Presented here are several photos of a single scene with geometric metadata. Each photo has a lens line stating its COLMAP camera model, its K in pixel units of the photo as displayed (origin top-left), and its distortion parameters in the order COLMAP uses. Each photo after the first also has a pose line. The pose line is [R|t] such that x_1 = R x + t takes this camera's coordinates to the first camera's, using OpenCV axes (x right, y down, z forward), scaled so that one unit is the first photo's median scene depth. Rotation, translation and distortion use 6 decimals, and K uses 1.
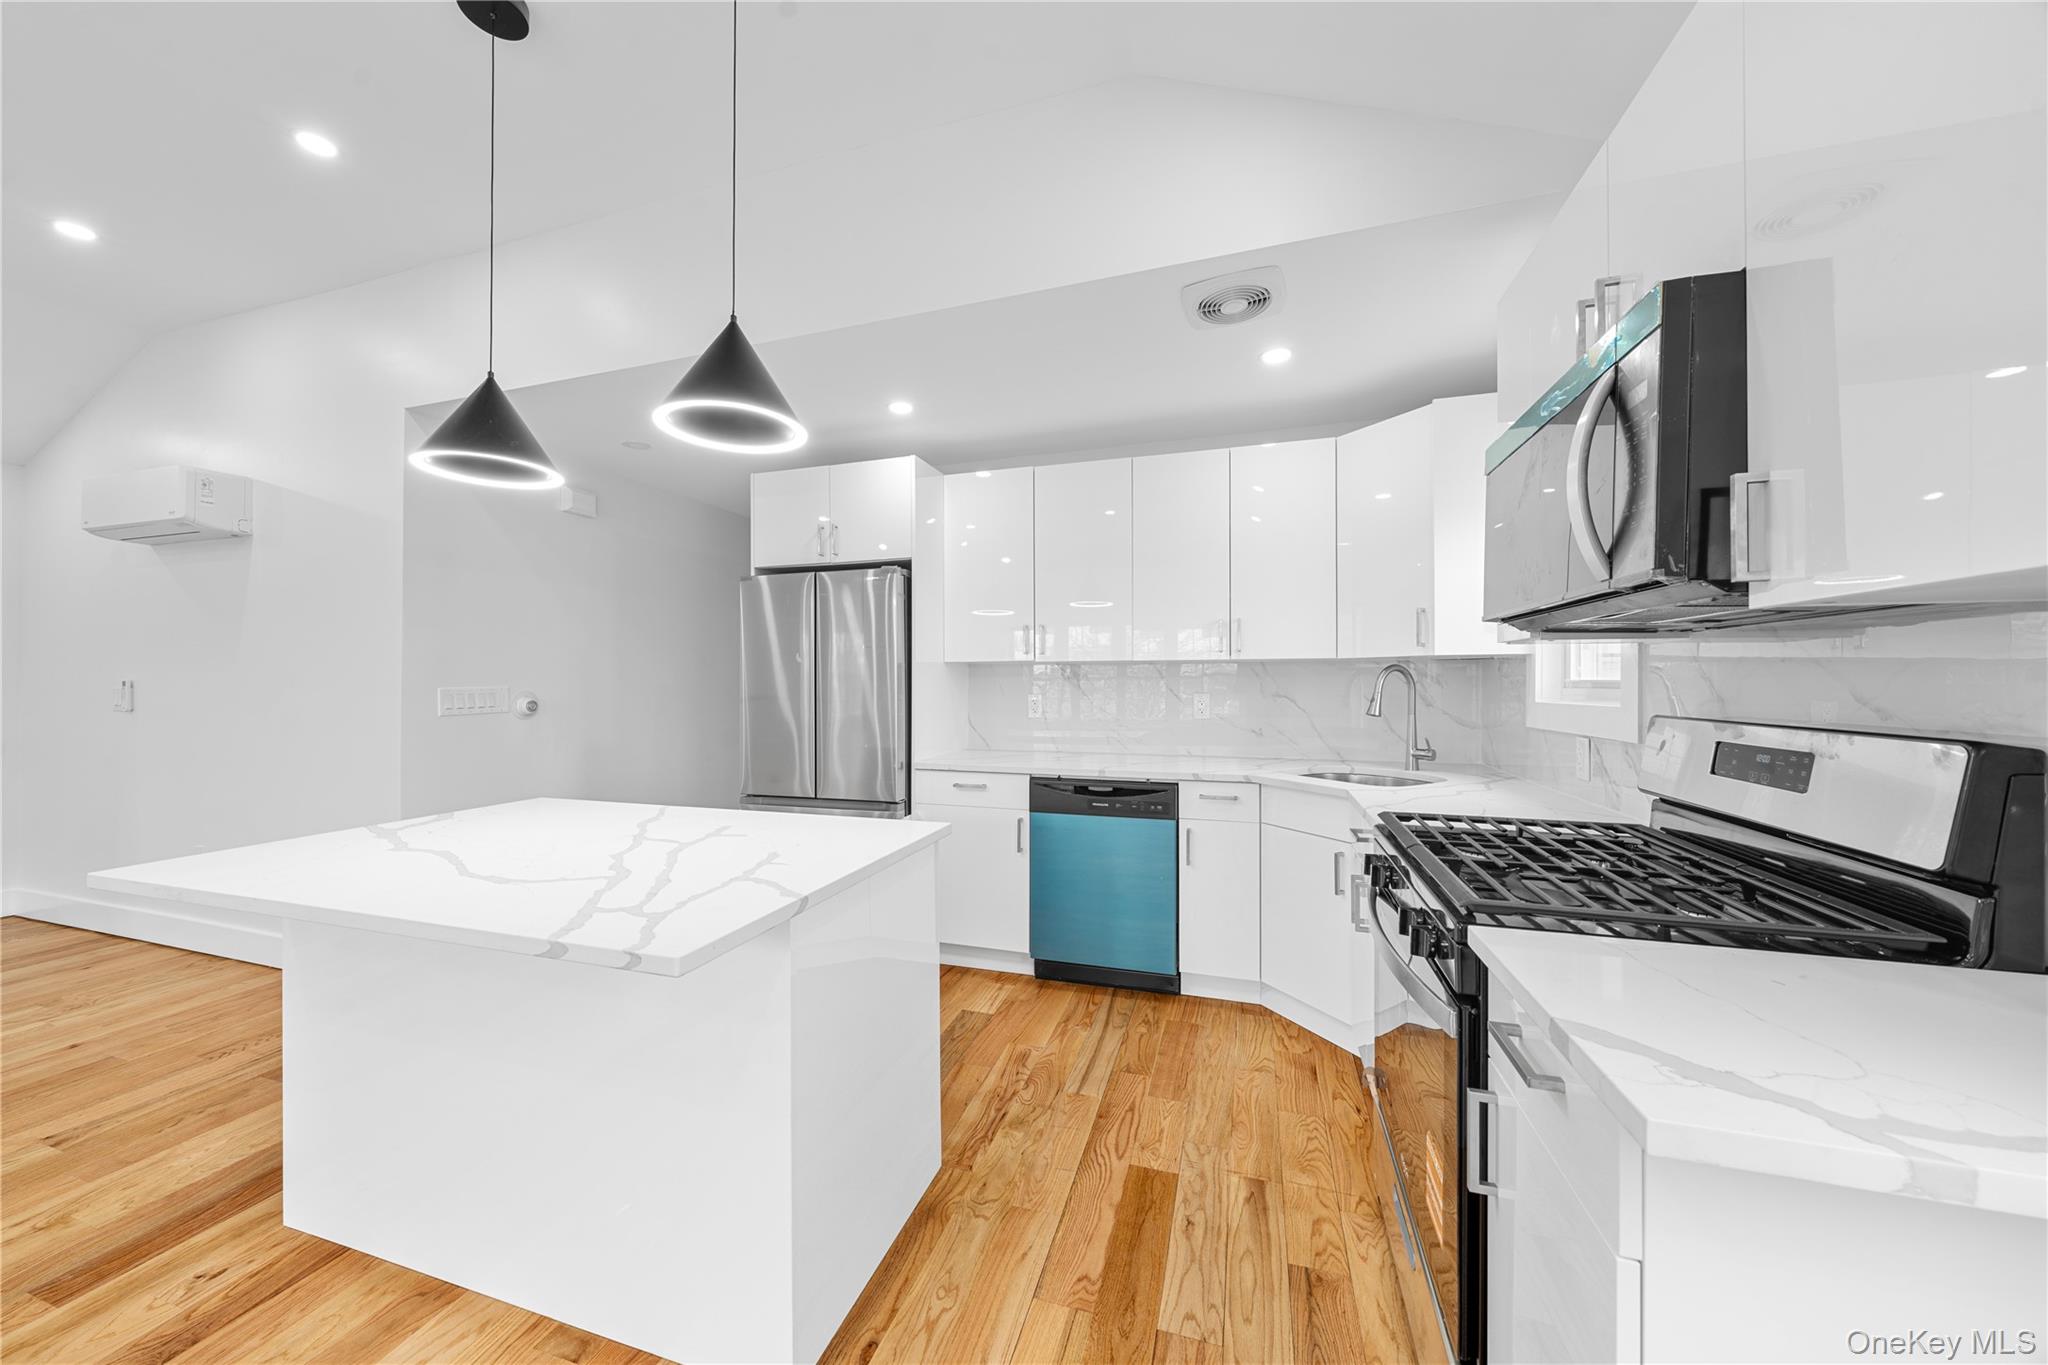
lens RADIAL K [[704.5, 0, 1024.0], [0, 704.5, 682.5], [0, 0, 1]] dist [-0.000646, 0.000061]
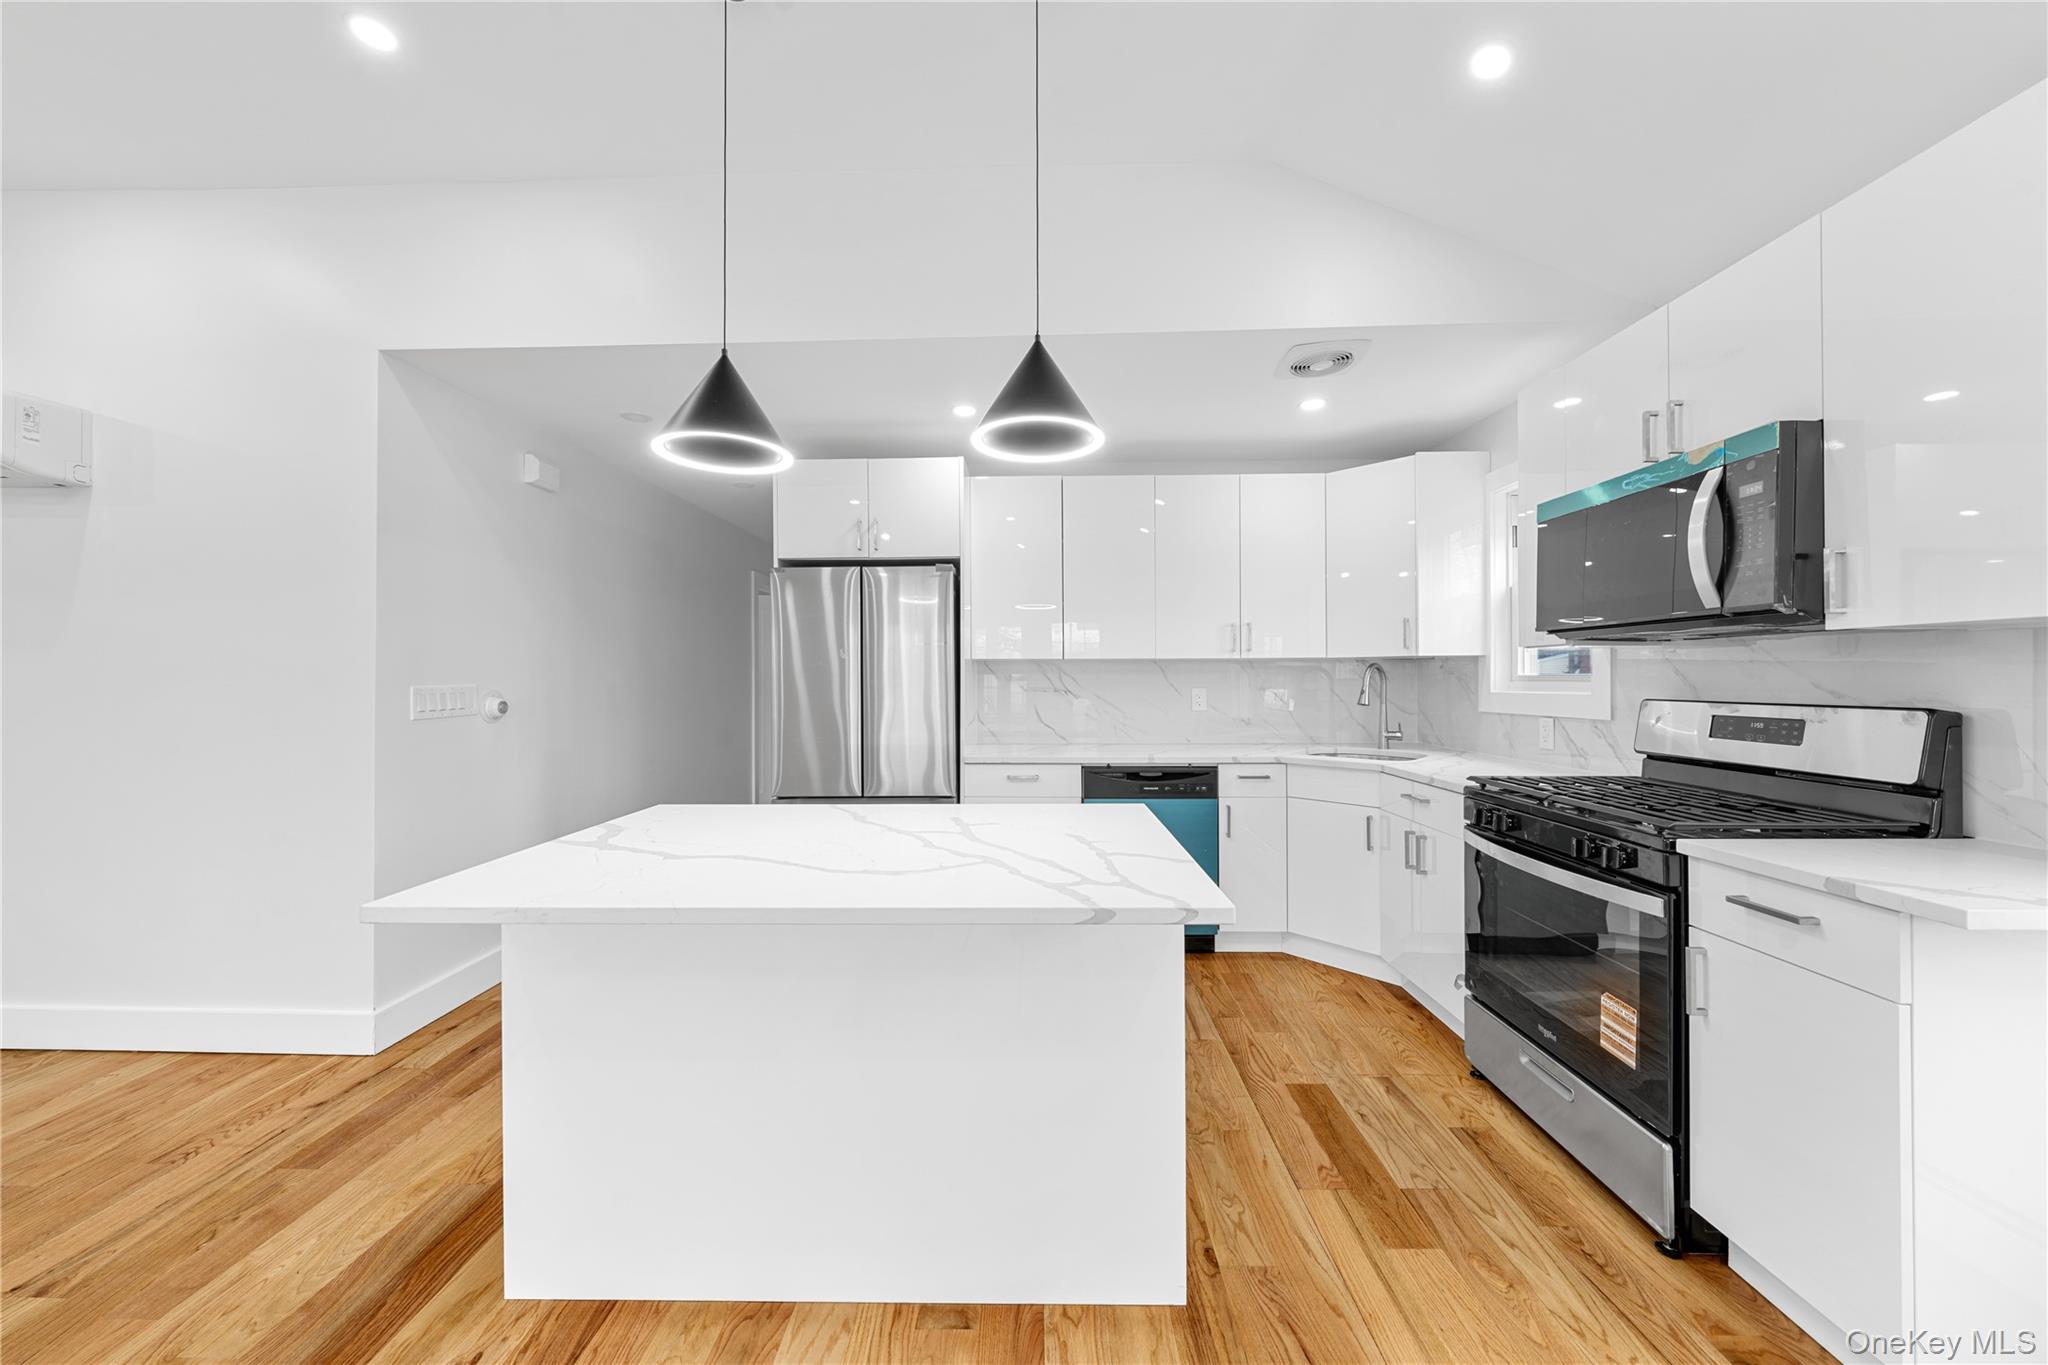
lens RADIAL K [[712.2, 0, 1021.7], [0, 712.2, 678.5], [0, 0, 1]] dist [-0.000962, -0.000102]
pose [[0.959710, -0.002123, 0.280984, -0.513993], [0.002651, 0.999995, -0.001497, 0.002152], [-0.280980, 0.002182, 0.959711, -0.022761]]
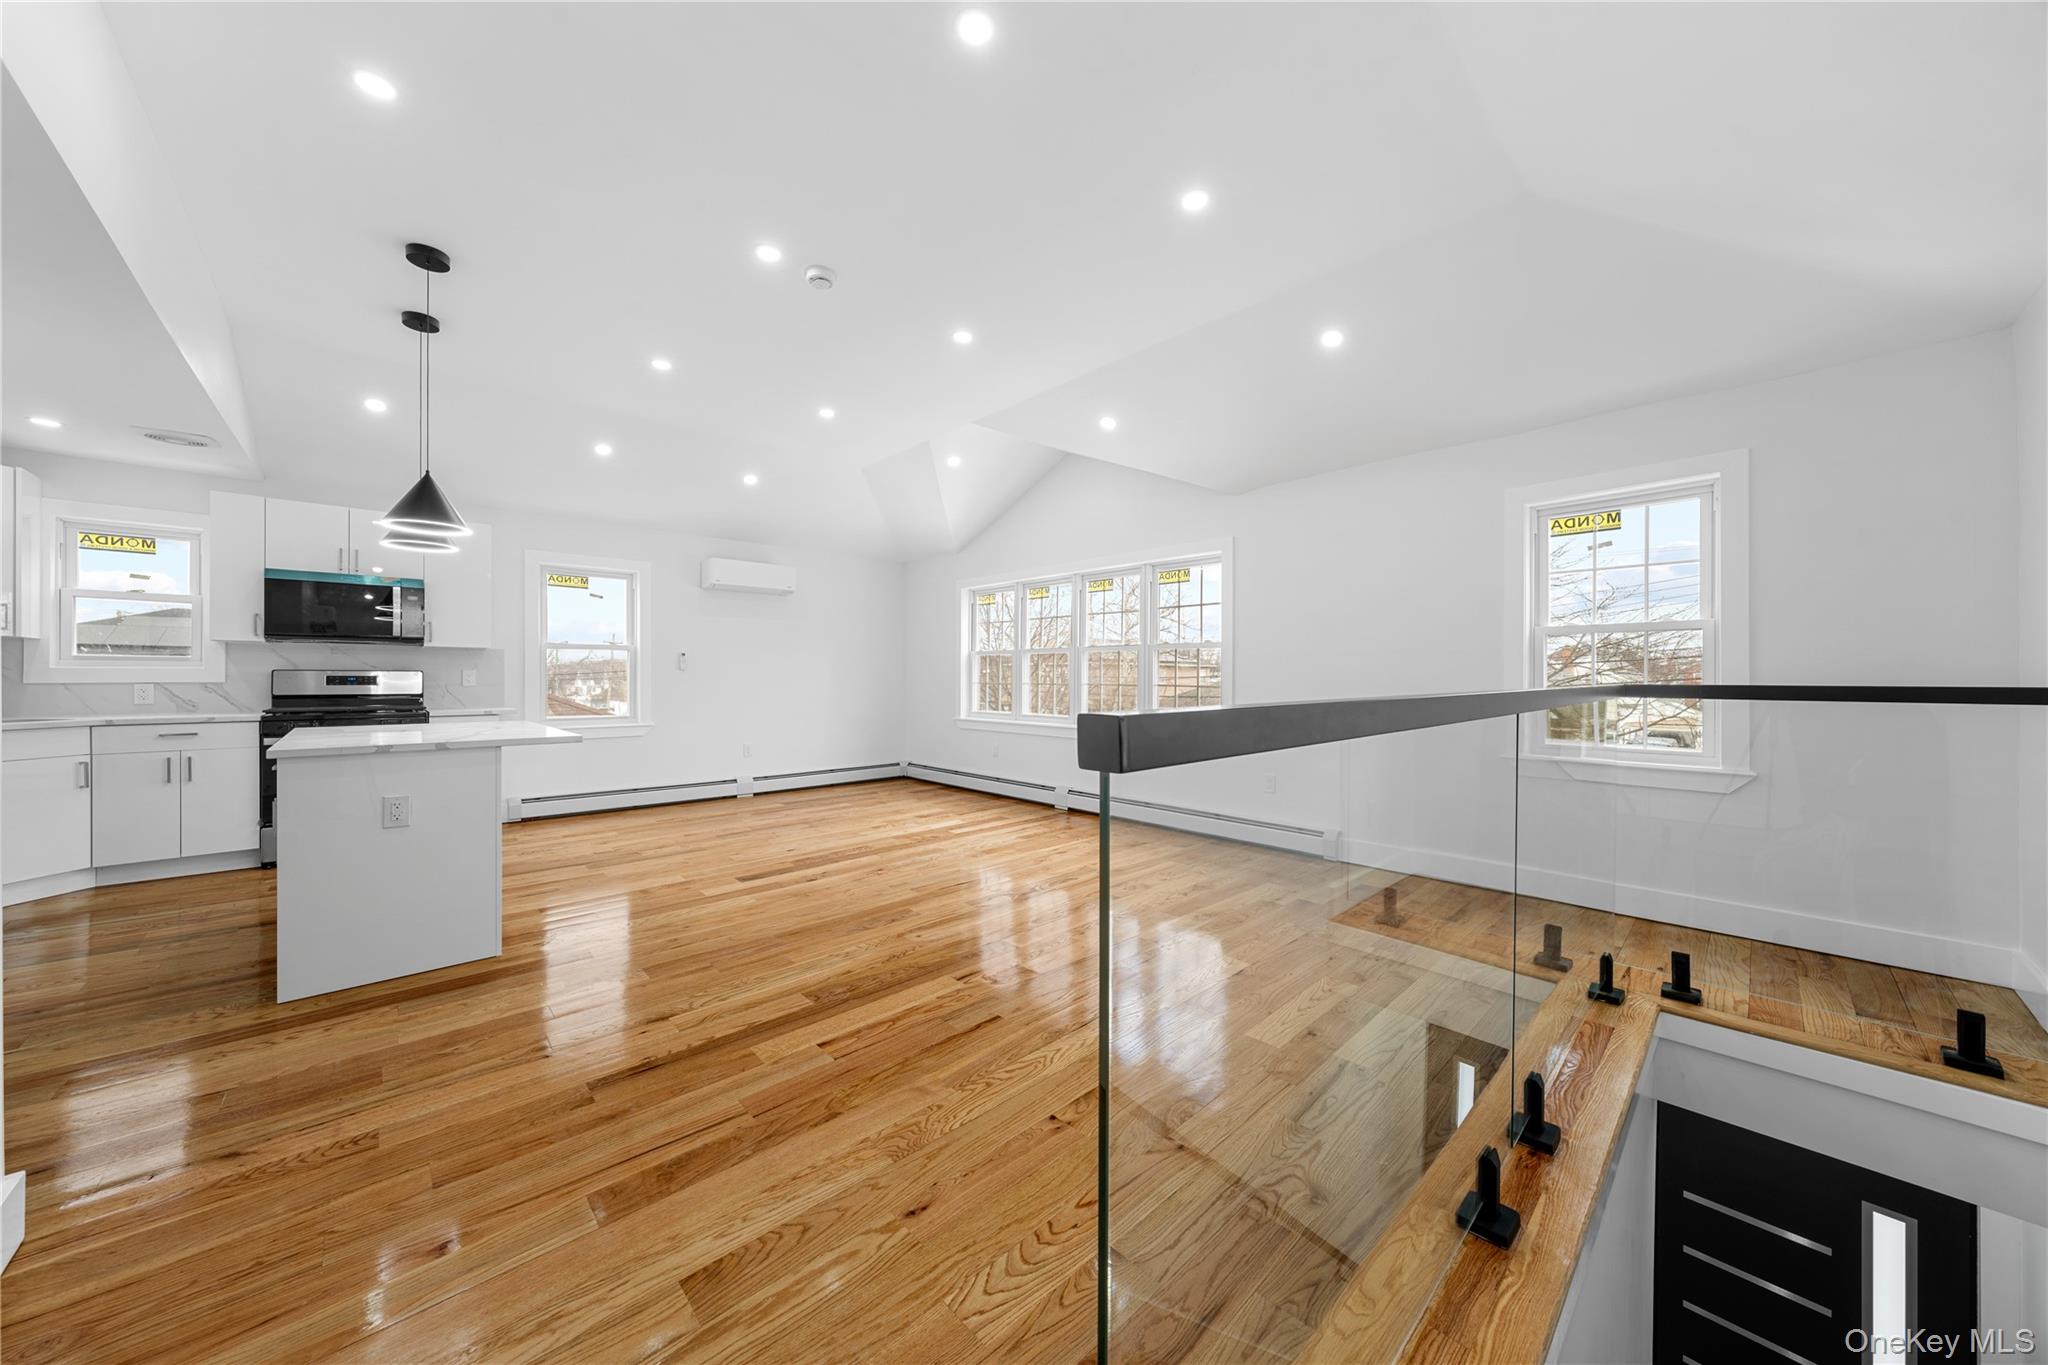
lens RADIAL K [[693.8, 0, 1024.0], [0, 693.8, 682.5], [0, 0, 1]] dist [-0.000329, -0.000021]
pose [[-0.873611, -0.008026, 0.486558, -2.305507], [-0.004665, 0.999956, 0.008119, 0.043380], [-0.486602, 0.004823, -0.873611, 1.423684]]
